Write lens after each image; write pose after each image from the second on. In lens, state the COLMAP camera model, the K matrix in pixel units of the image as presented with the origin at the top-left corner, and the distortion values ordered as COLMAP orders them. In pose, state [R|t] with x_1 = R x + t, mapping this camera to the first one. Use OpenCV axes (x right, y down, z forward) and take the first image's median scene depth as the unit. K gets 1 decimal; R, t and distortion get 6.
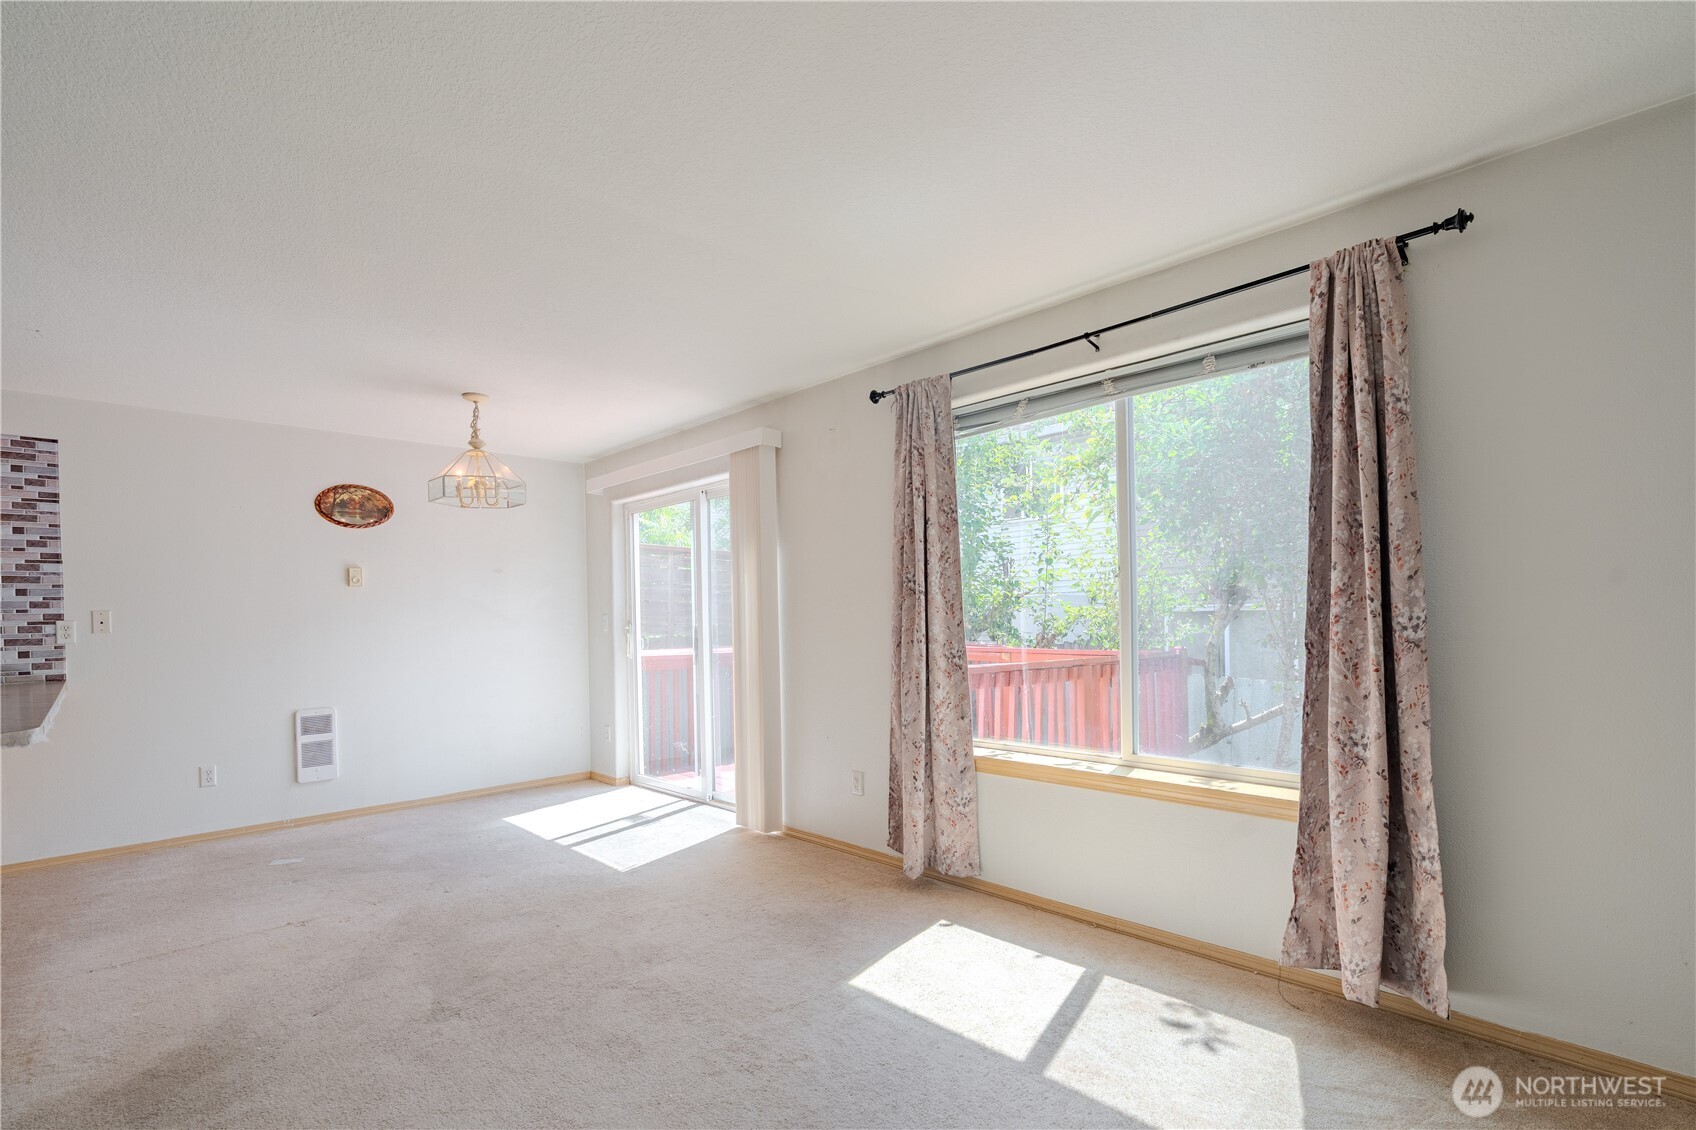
lens RADIAL K [[777.4, 0, 846.8], [0, 777.4, 622.9], [0, 0, 1]] dist [-0.005112, -0.000198]
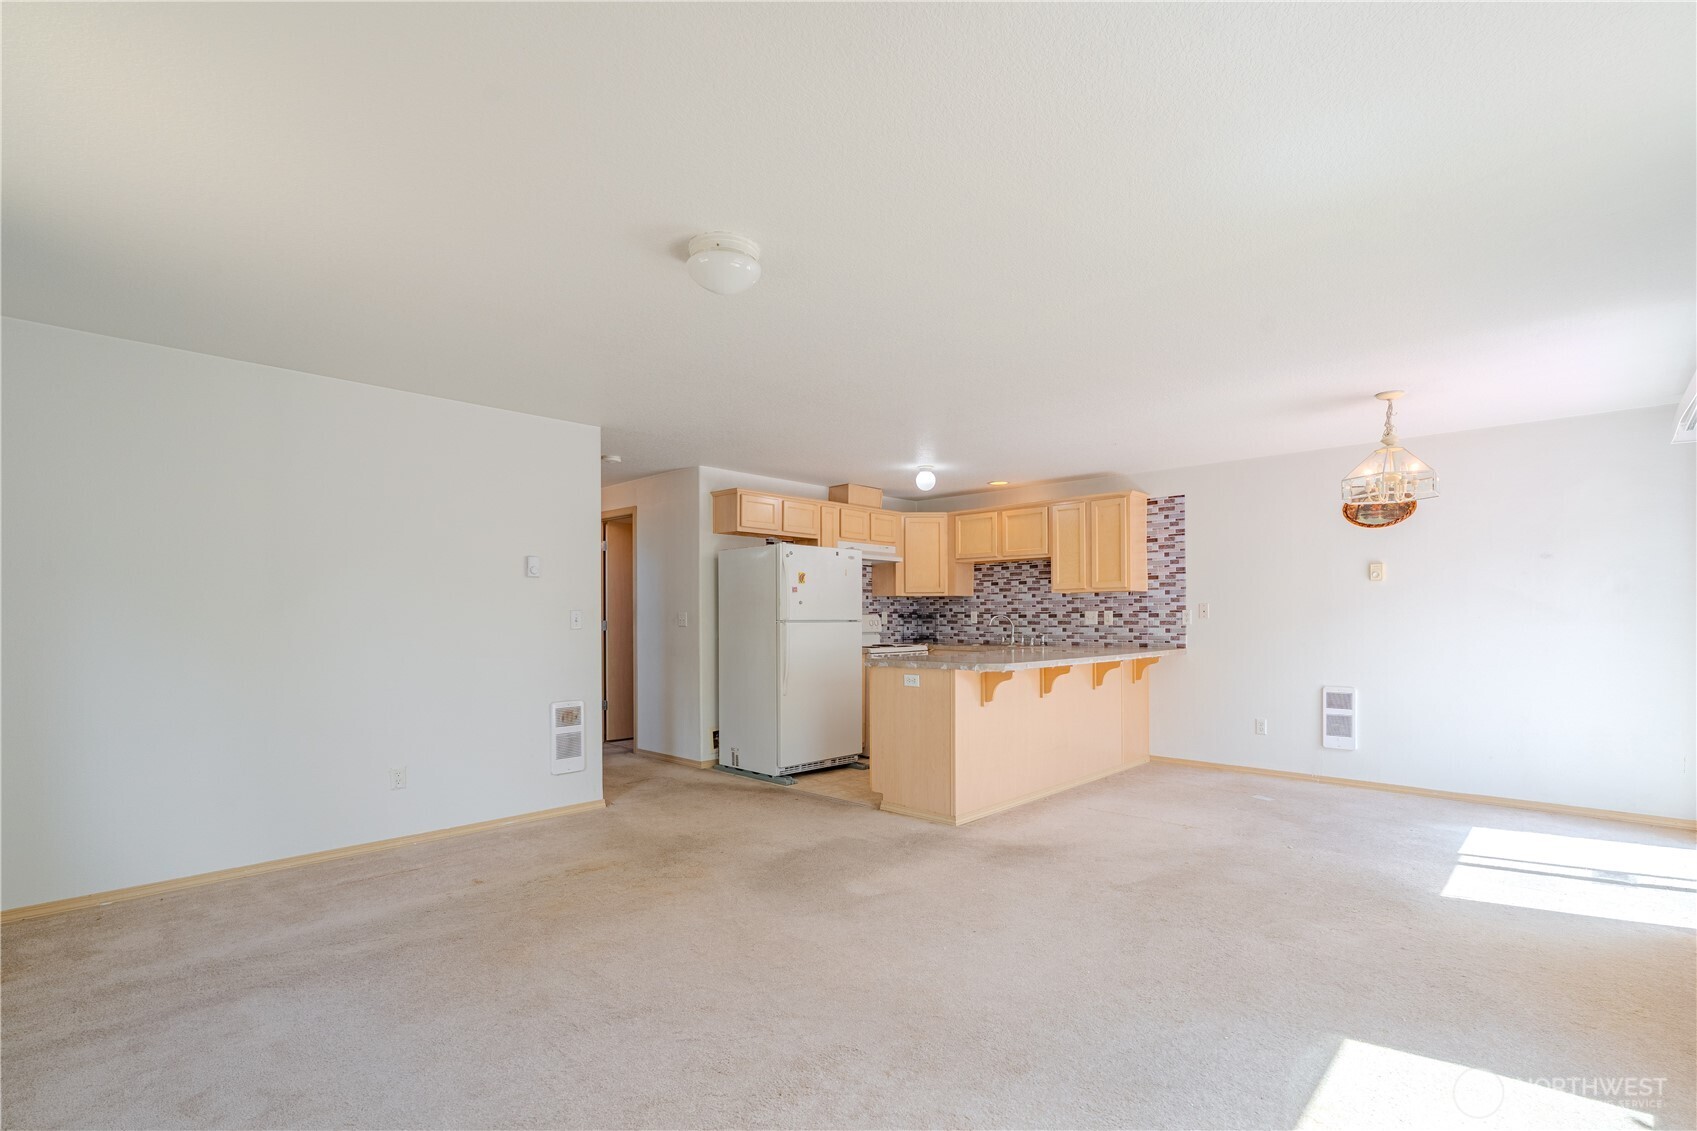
lens RADIAL K [[780.3, 0, 851.0], [0, 780.3, 614.9], [0, 0, 1]] dist [-0.009023, 0.000062]
pose [[0.034514, 0.016526, -0.999268, 0.549497], [-0.007595, 0.999839, 0.016273, -0.013348], [0.999375, 0.007028, 0.034634, 0.270712]]
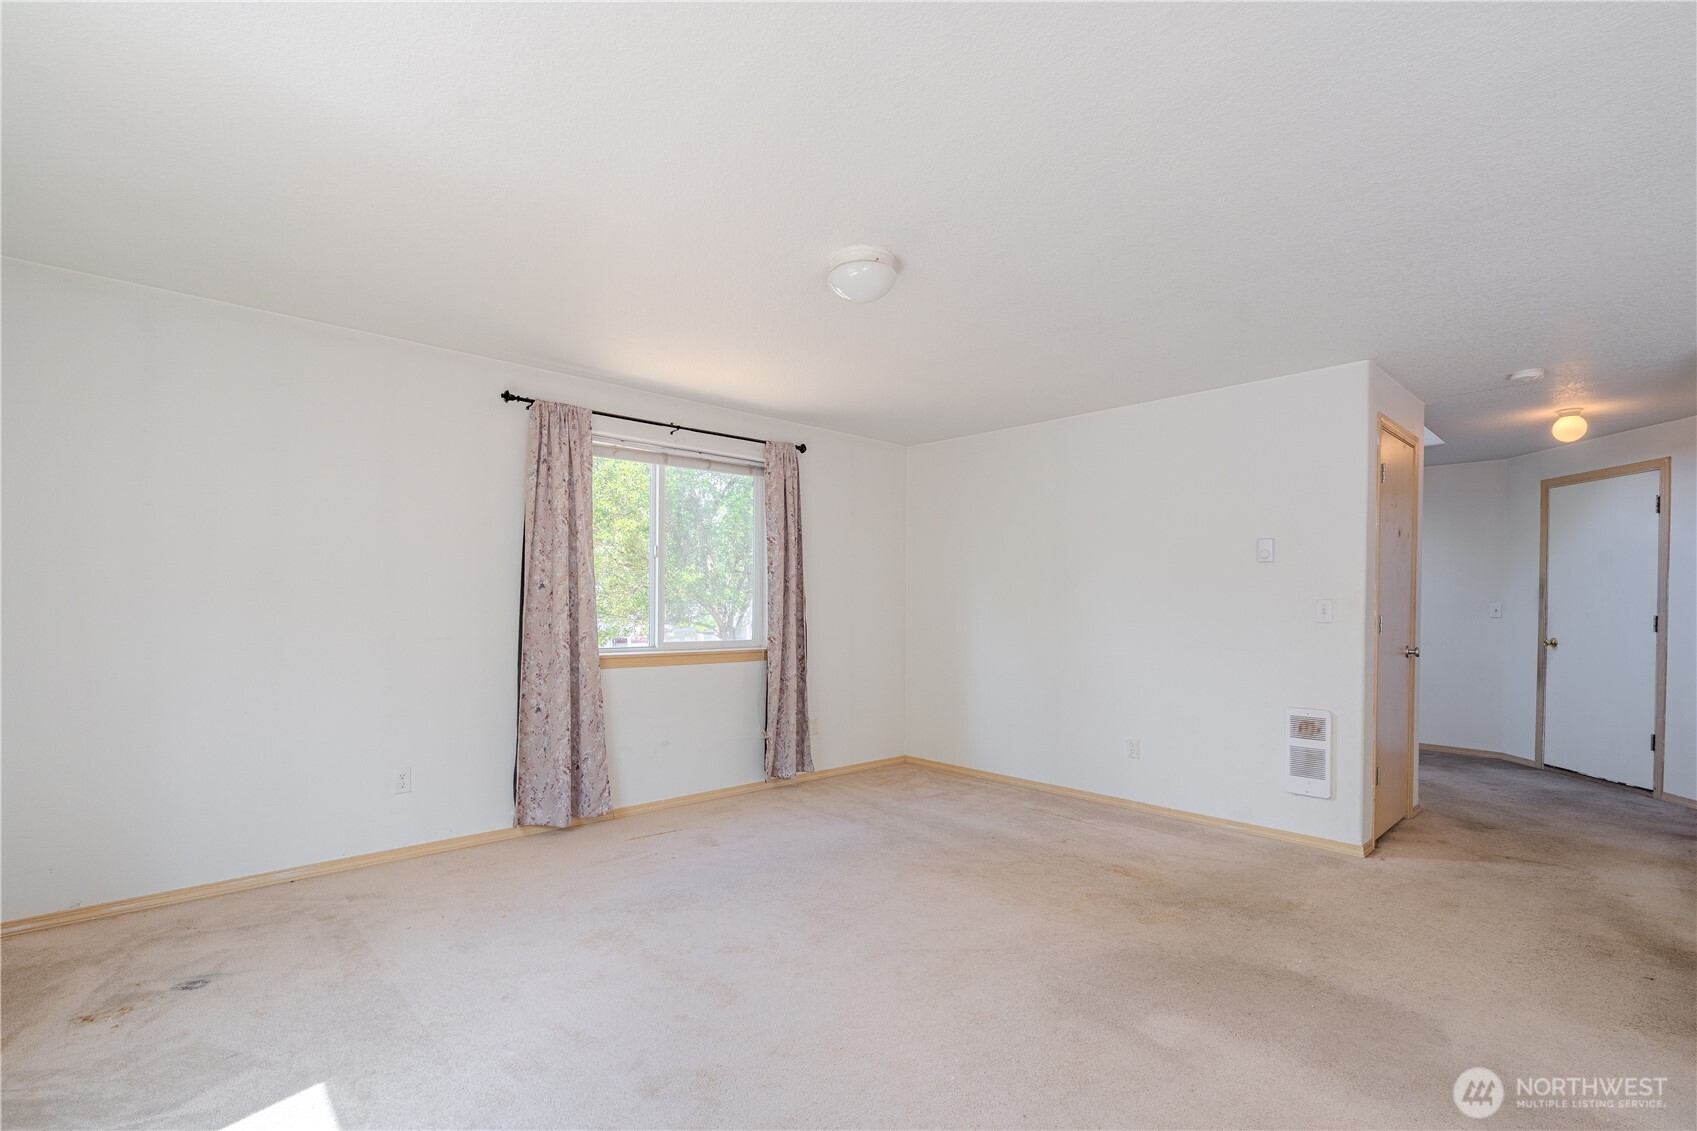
lens RADIAL K [[769.7, 0, 842.2], [0, 769.7, 621.6], [0, 0, 1]] dist [-0.008838, -0.000098]
pose [[-0.999578, 0.009504, 0.027457, -0.110890], [0.010359, 0.999461, 0.031148, -0.005579], [-0.027146, 0.031419, -0.999138, 0.878152]]
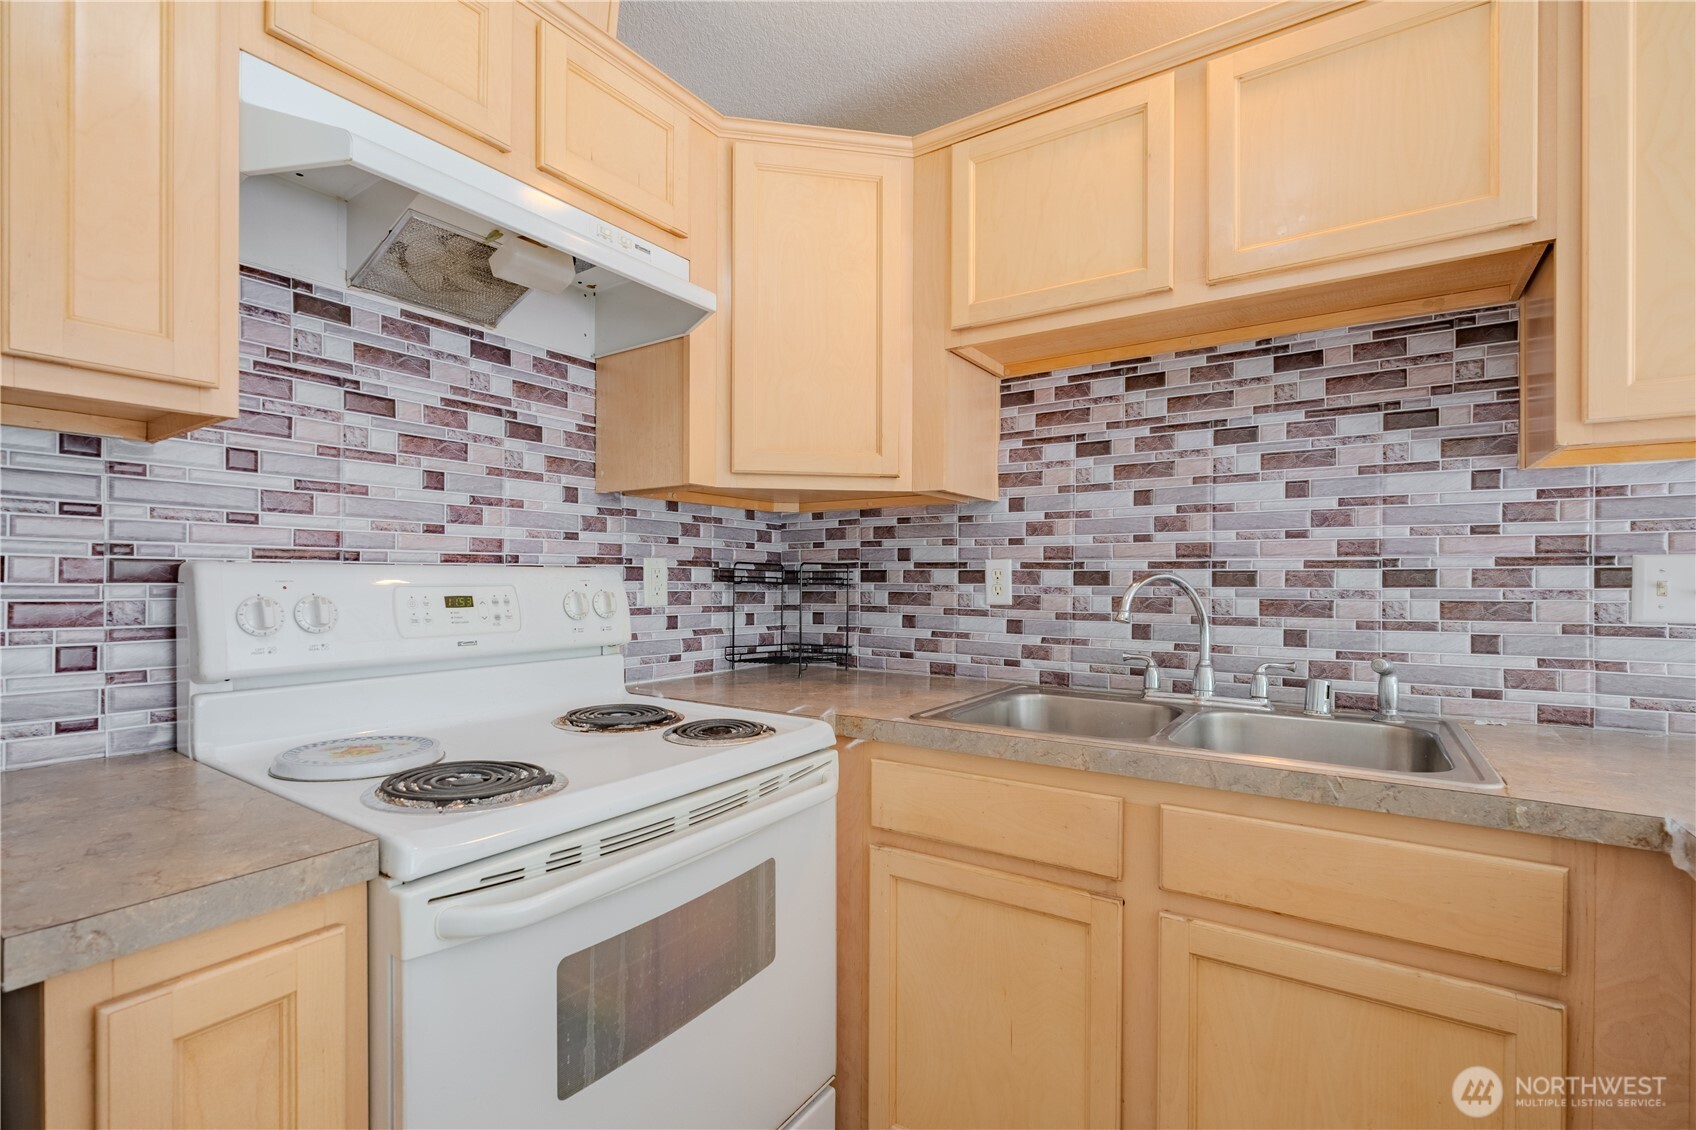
lens RADIAL K [[764.6, 0, 843.9], [0, 764.6, 580.4], [0, 0, 1]] dist [-0.007438, 0.000358]
pose [[0.202599, 0.022611, -0.979001, -0.927109], [-0.015854, 0.999678, 0.019808, 0.013131], [0.979133, 0.011508, 0.202892, 0.445107]]
